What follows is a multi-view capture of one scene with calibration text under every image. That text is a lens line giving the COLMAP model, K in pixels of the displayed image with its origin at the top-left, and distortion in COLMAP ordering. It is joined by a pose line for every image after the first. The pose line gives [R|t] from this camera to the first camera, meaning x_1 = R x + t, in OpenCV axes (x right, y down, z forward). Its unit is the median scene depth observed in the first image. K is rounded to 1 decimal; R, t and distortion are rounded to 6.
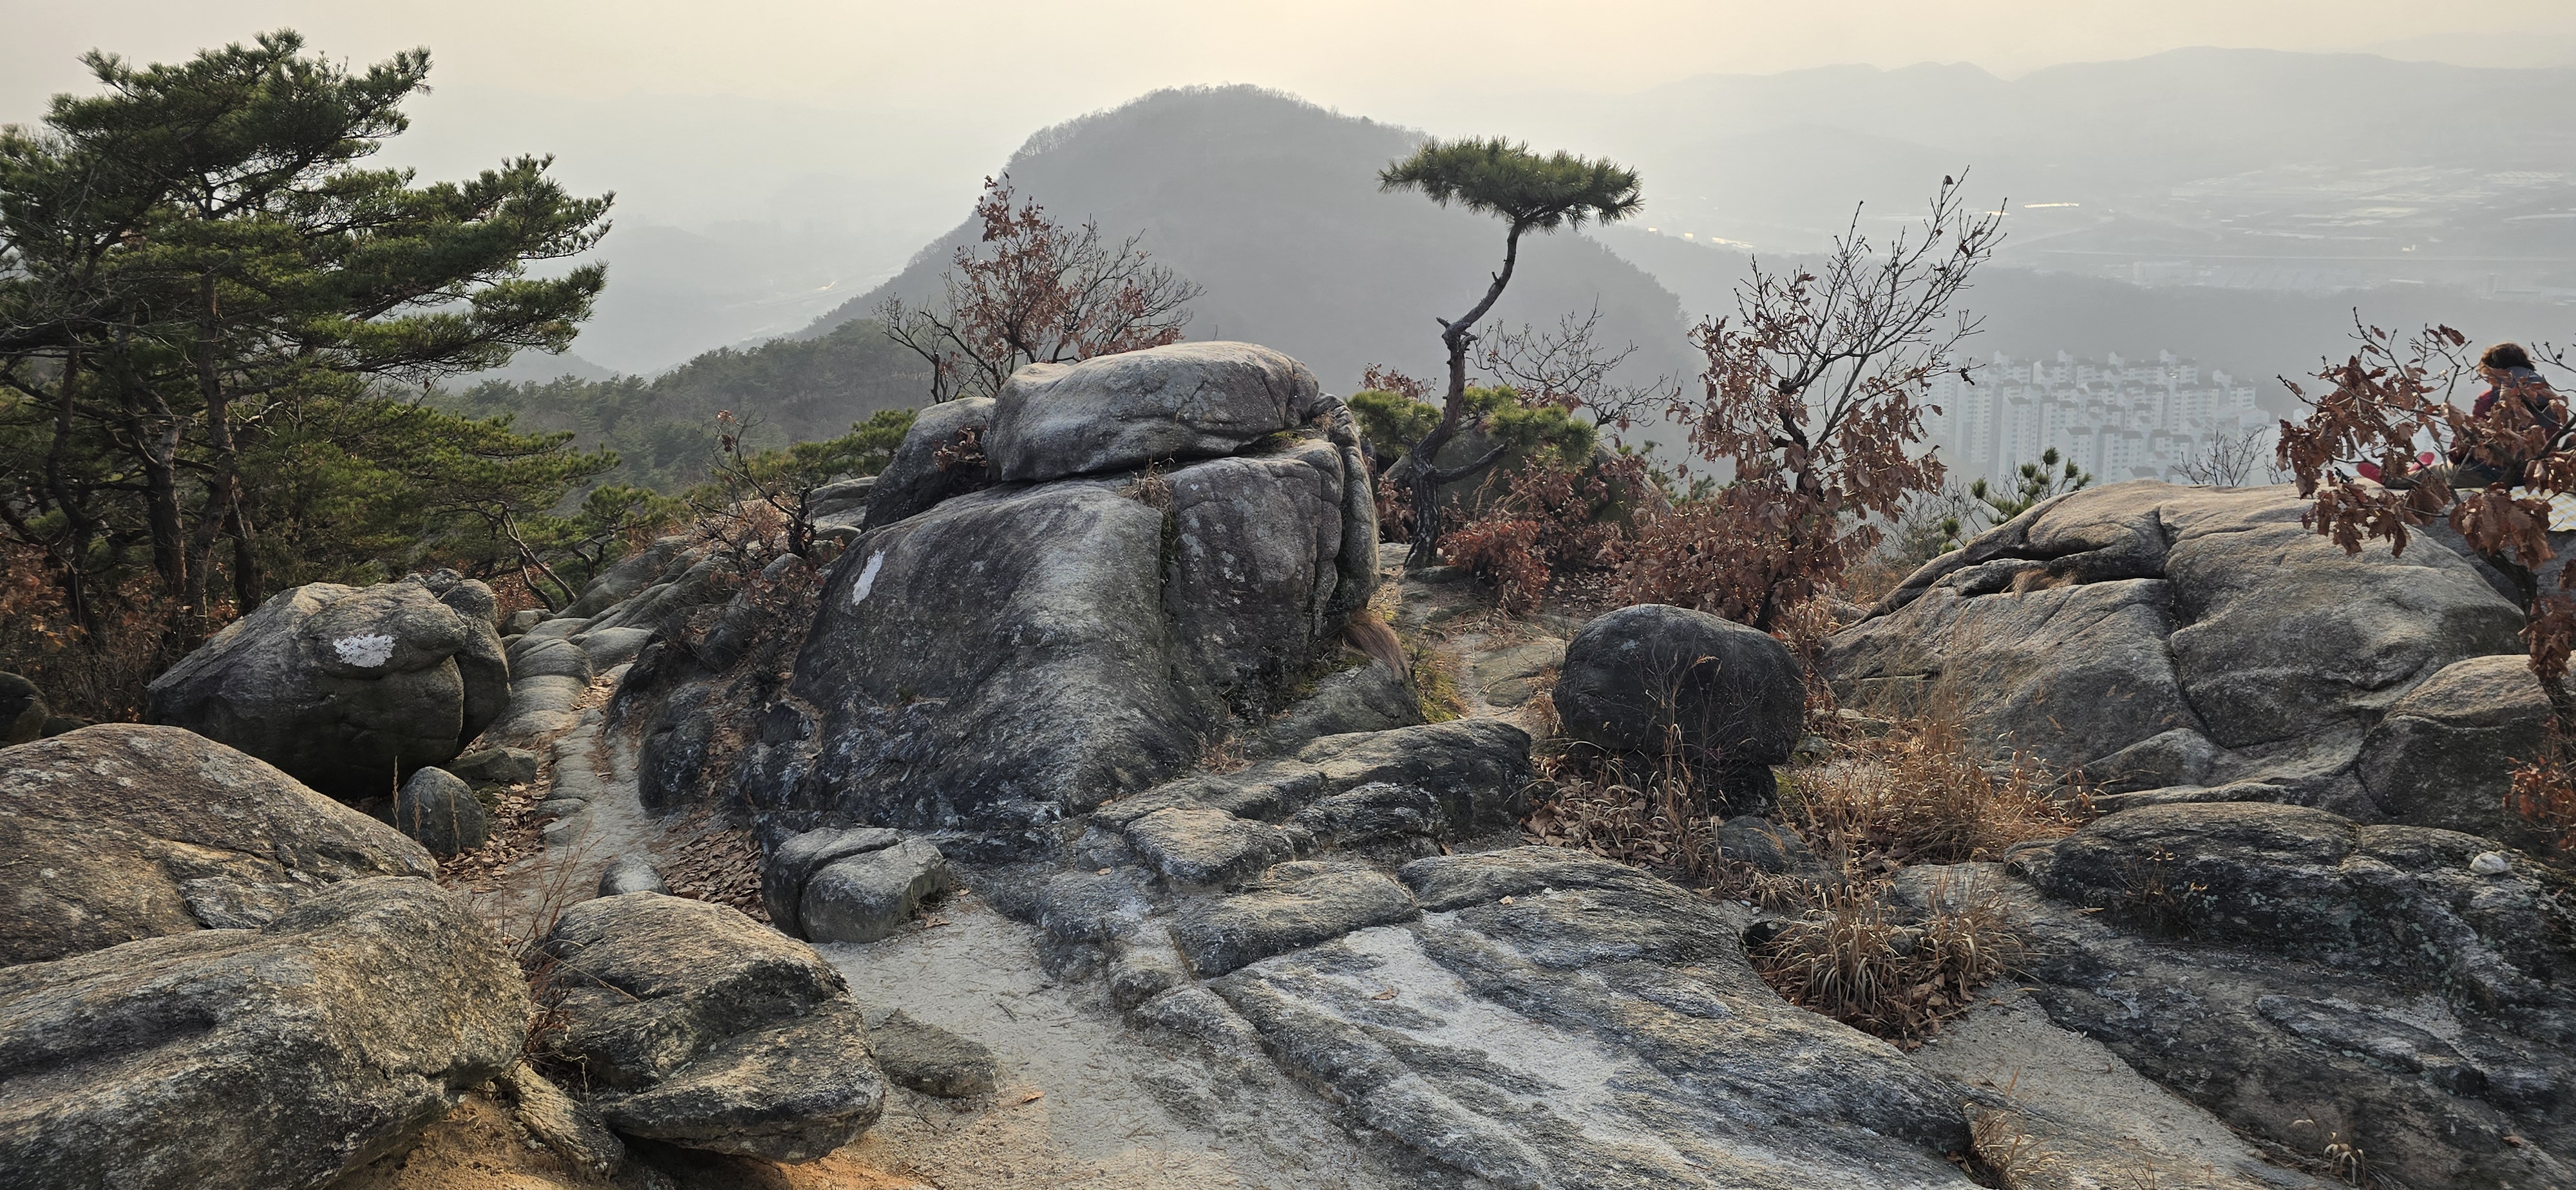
lens RADIAL K [[1663.2, 0, 1291.4], [0, 1663.2, 550.7], [0, 0, 1]] dist [0.094082, -0.111003]
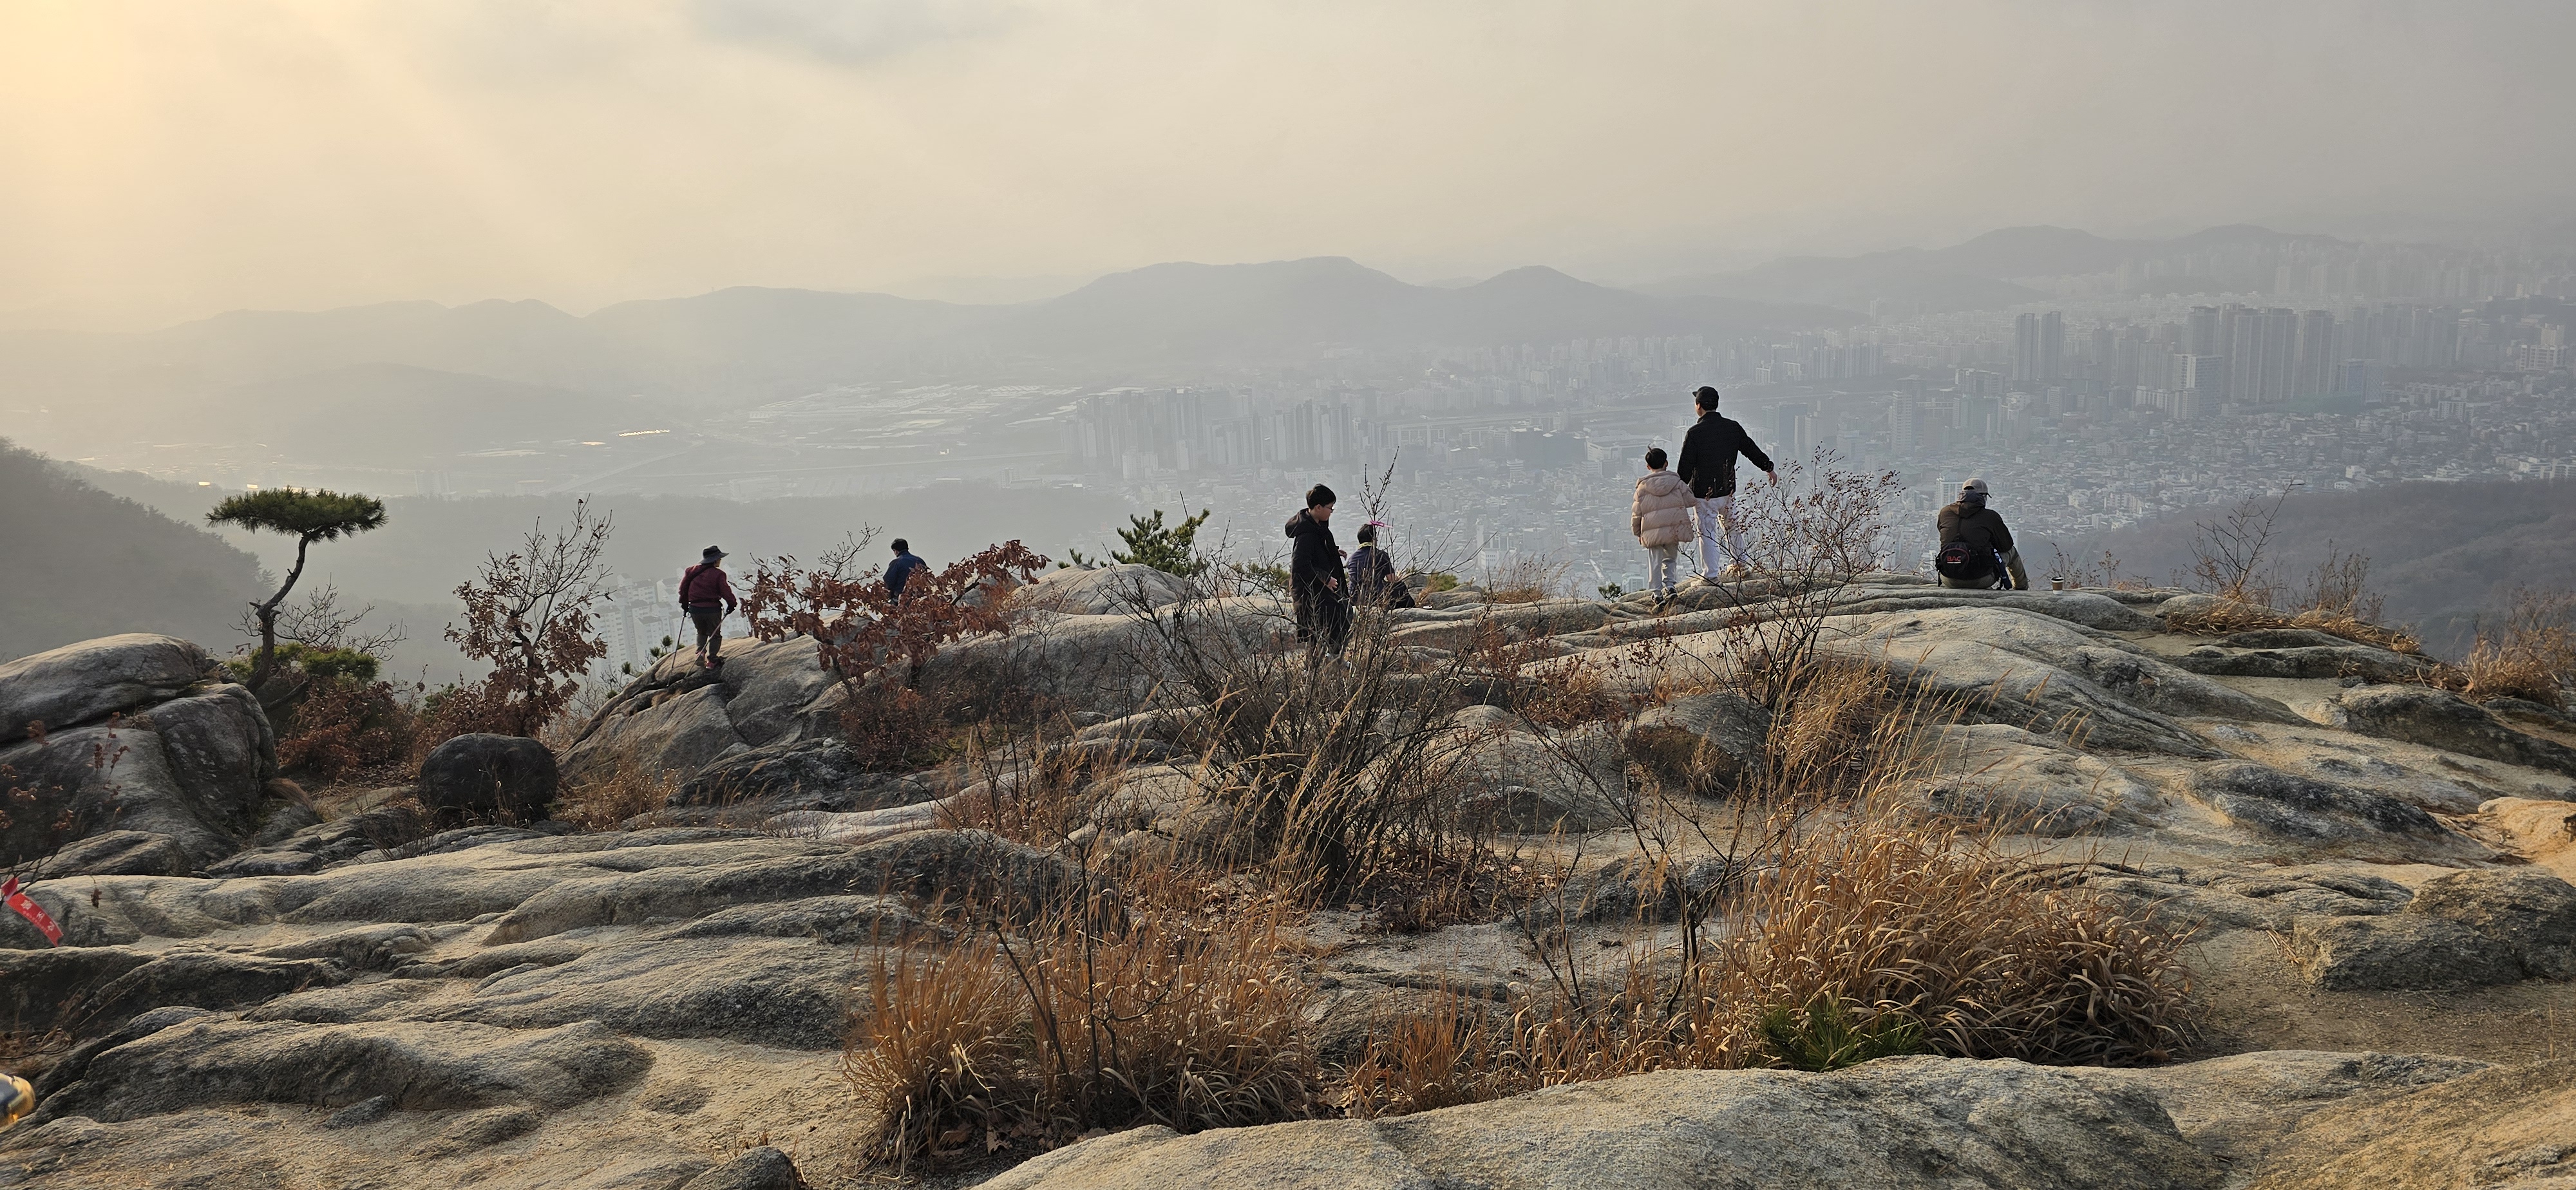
lens RADIAL K [[1663.2, 0, 1291.4], [0, 1663.2, 550.7], [0, 0, 1]] dist [0.094082, -0.111003]
pose [[0.708514, -0.106650, 0.697591, -0.407607], [0.198255, 0.978785, -0.051720, 0.105320], [-0.677276, 0.174946, 0.714627, -0.973044]]
